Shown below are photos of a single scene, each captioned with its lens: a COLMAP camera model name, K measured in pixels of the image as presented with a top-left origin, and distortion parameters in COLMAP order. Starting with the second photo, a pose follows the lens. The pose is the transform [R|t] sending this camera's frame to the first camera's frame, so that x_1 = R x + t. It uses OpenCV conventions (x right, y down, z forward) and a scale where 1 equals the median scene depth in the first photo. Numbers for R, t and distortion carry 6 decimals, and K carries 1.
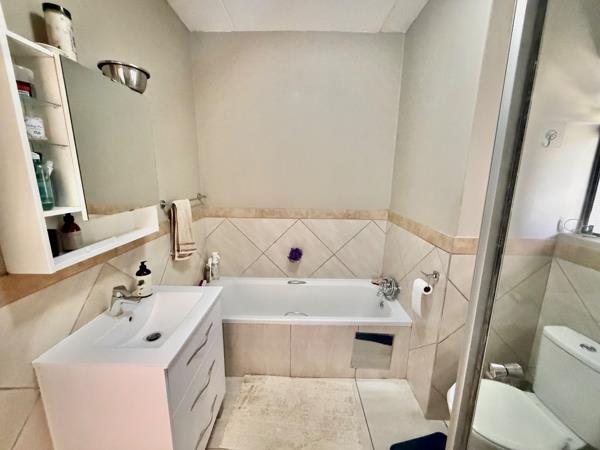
lens RADIAL K [[239.7, 0, 298.7], [0, 239.7, 224.0], [0, 0, 1]] dist [0.000136, -0.000099]
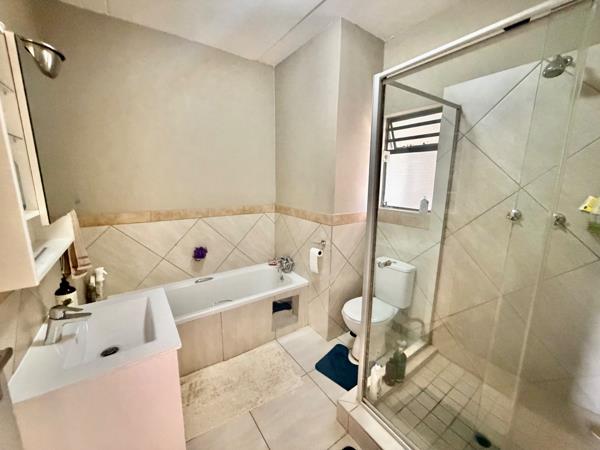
lens RADIAL K [[239.7, 0, 298.7], [0, 239.7, 224.0], [0, 0, 1]] dist [0.000136, -0.000099]
pose [[0.813342, -0.111826, 0.570937, -0.286391], [0.117192, 0.992729, 0.027491, 0.028884], [-0.569860, 0.044549, 0.820533, -0.103688]]
